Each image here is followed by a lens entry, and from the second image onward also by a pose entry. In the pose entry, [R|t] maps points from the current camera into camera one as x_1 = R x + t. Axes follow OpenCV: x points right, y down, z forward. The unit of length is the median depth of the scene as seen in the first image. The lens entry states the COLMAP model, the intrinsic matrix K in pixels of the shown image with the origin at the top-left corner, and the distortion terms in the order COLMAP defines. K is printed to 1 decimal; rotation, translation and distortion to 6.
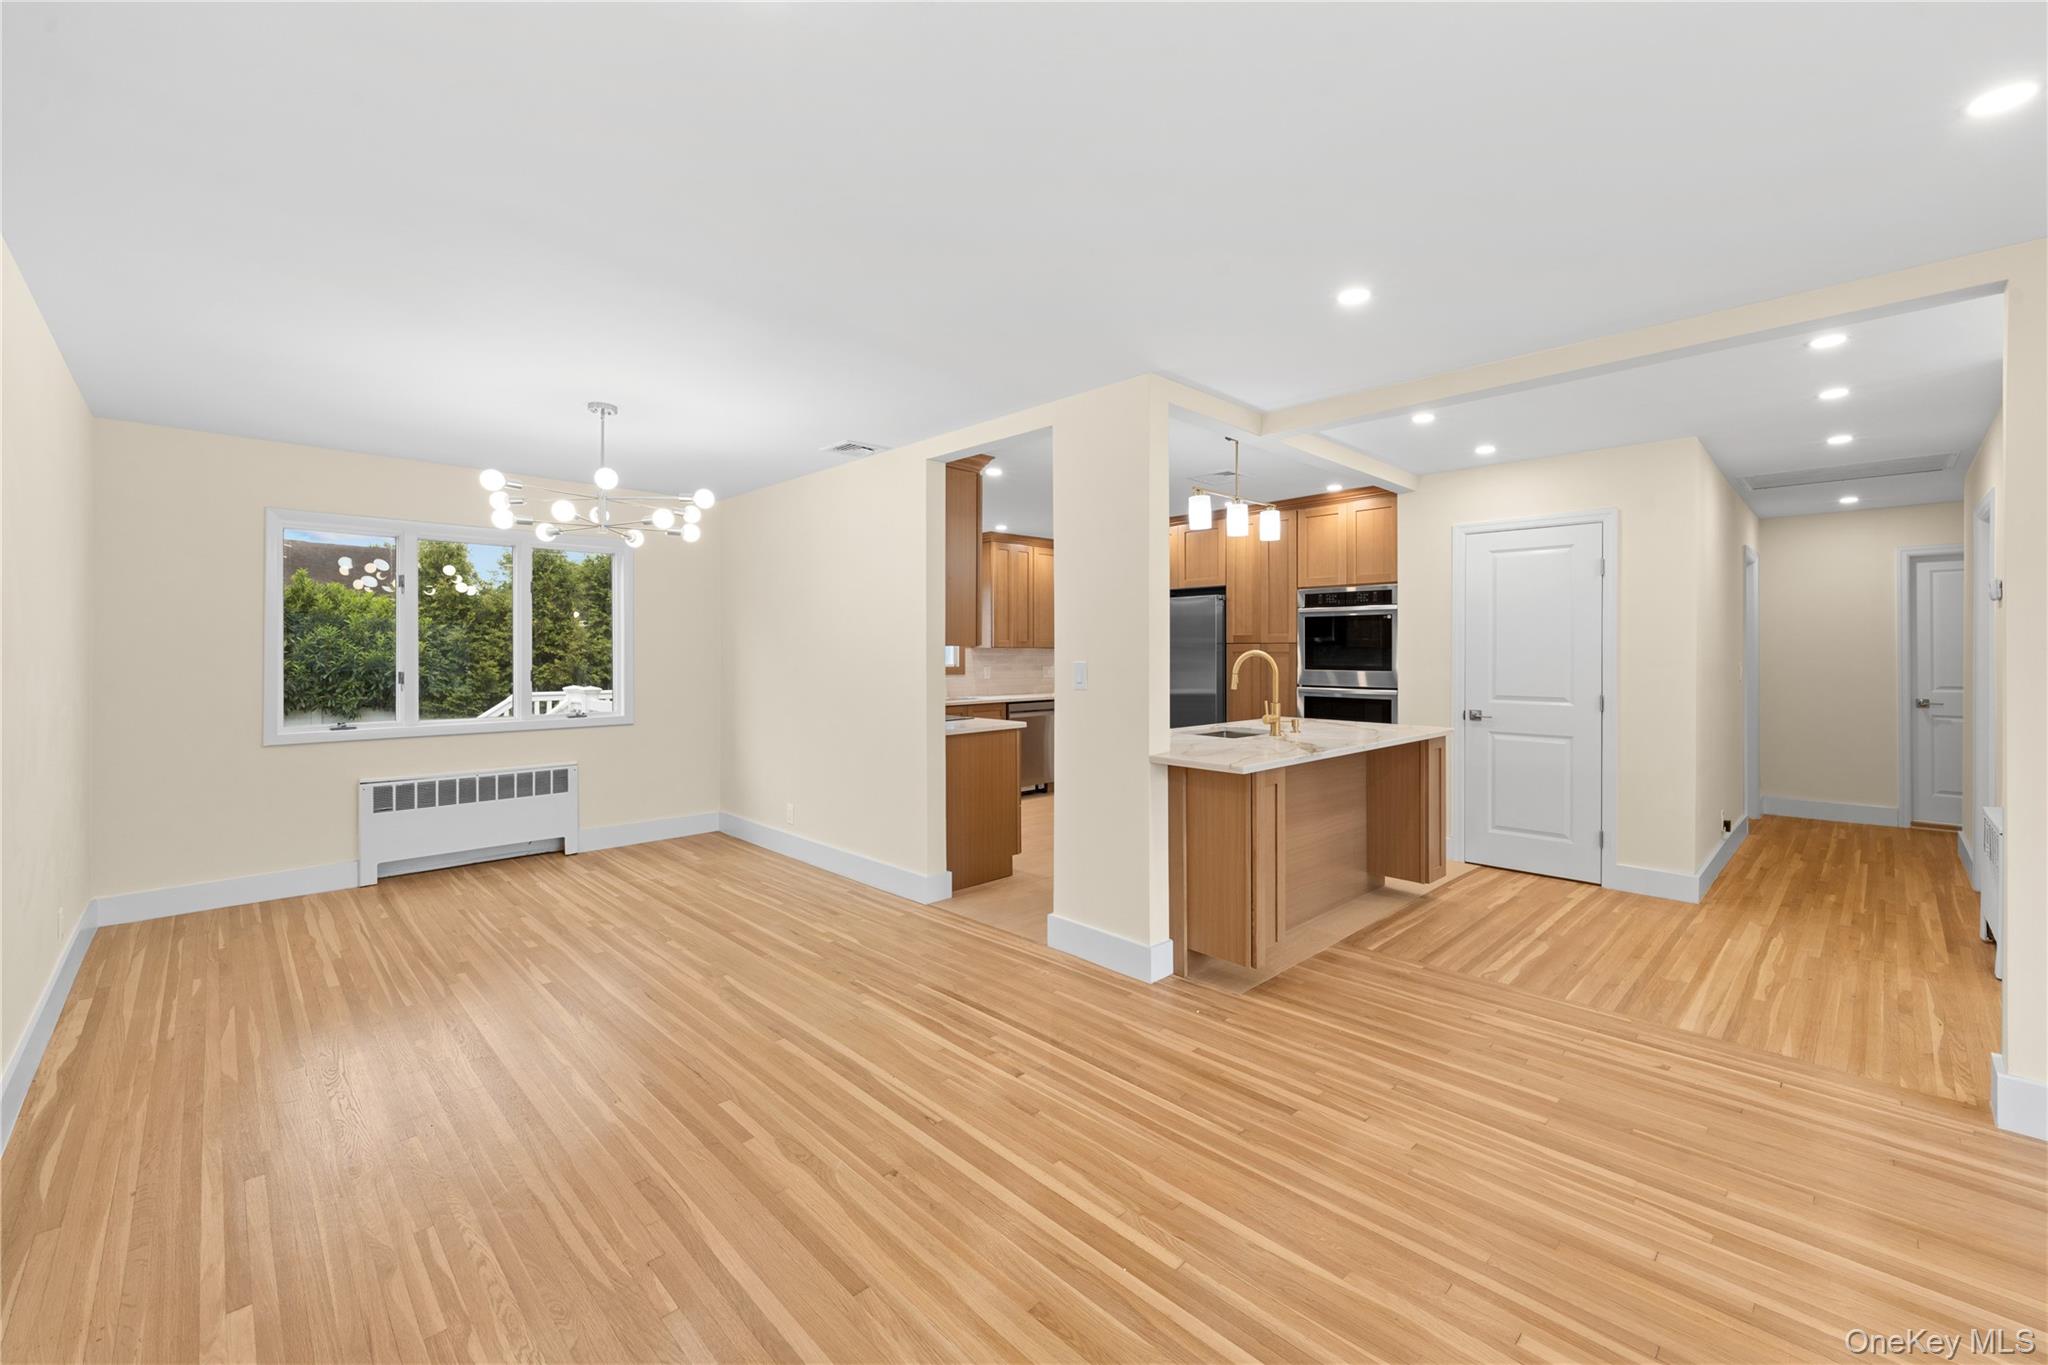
lens RADIAL K [[835.5, 0, 1028.3], [0, 835.5, 655.7], [0, 0, 1]] dist [0.000945, -0.000221]
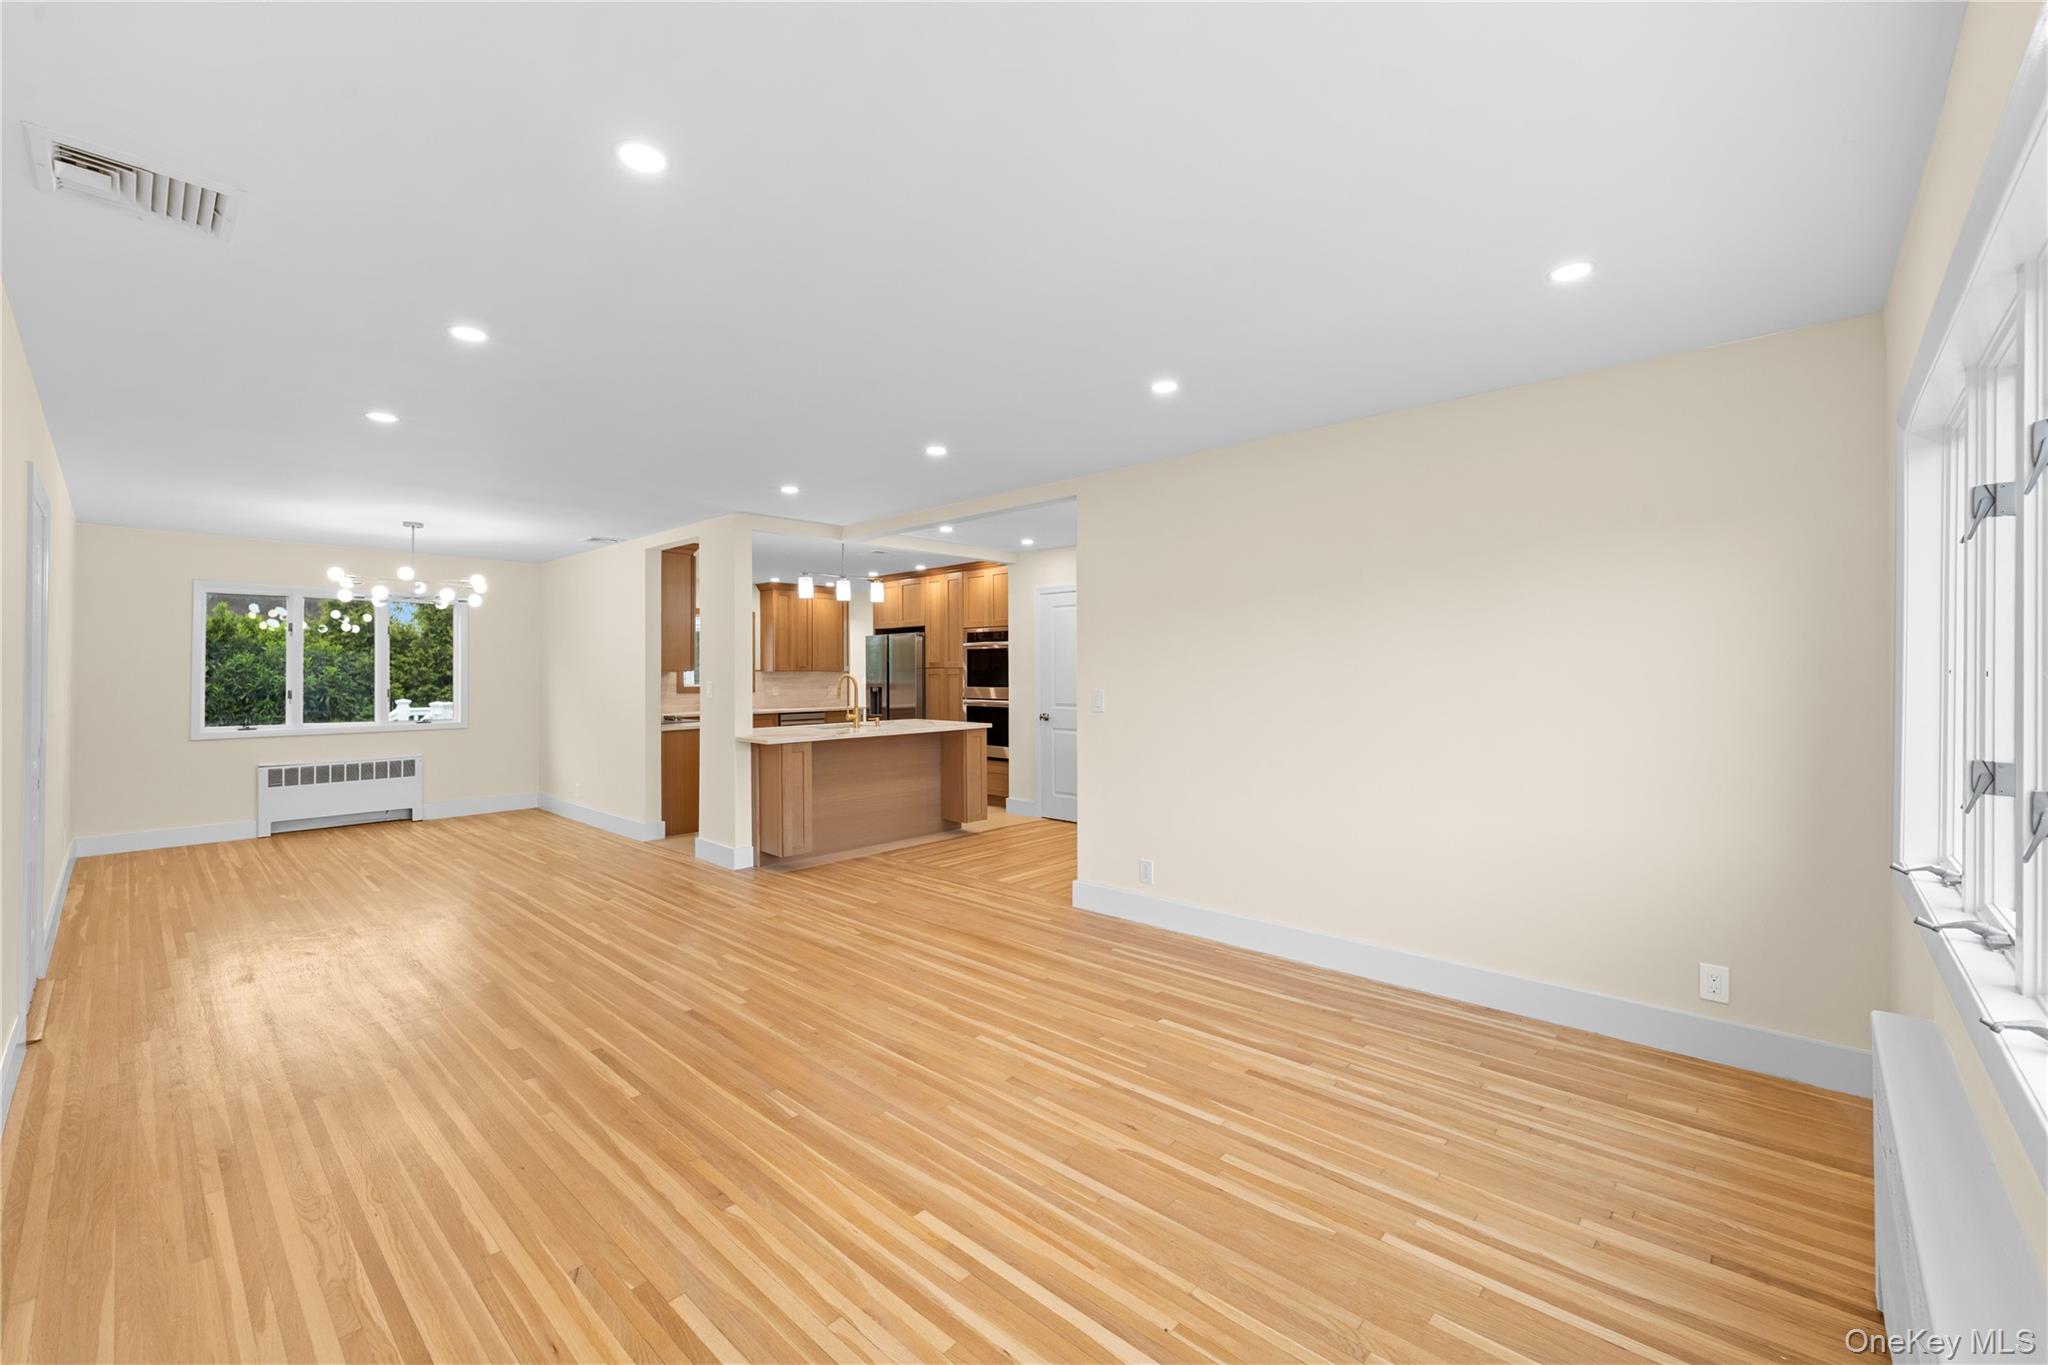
lens RADIAL K [[839.2, 0, 1020.7], [0, 839.2, 668.0], [0, 0, 1]] dist [-0.001079, -0.000438]
pose [[0.999025, -0.002462, 0.044075, 0.489291], [0.002945, 0.999936, -0.010899, 0.000669], [-0.044045, 0.011018, 0.998969, -0.548861]]
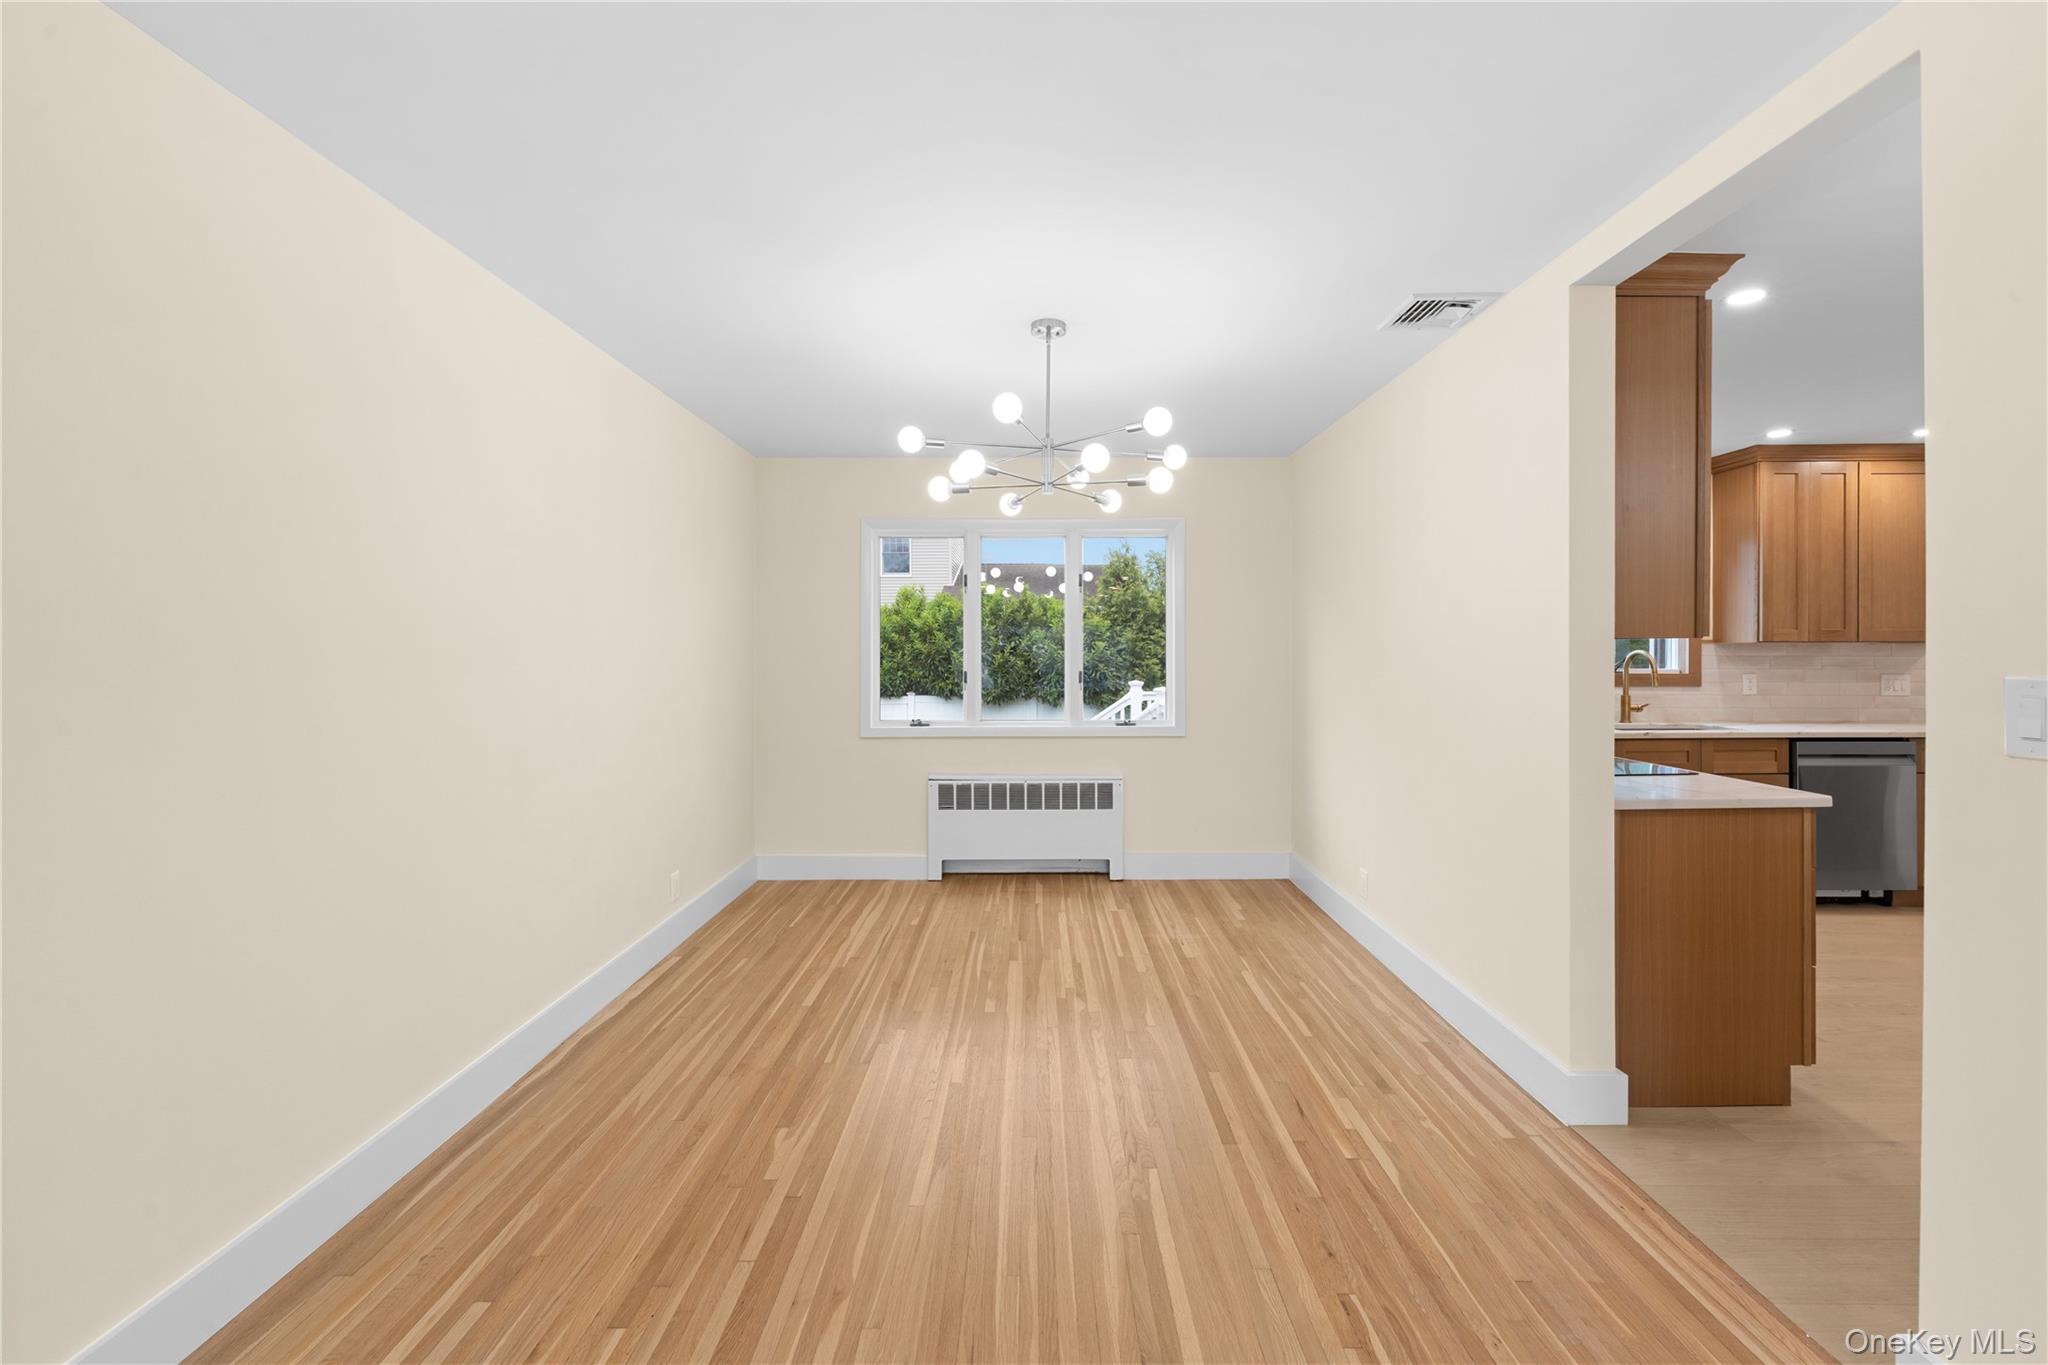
lens RADIAL K [[835.5, 0, 1028.3], [0, 835.5, 655.7], [0, 0, 1]] dist [0.000945, -0.000221]
pose [[0.712241, 0.002874, -0.701930, 0.006491], [-0.001621, 0.999996, 0.002449, -0.001563], [0.701934, -0.000606, 0.712242, 0.376608]]
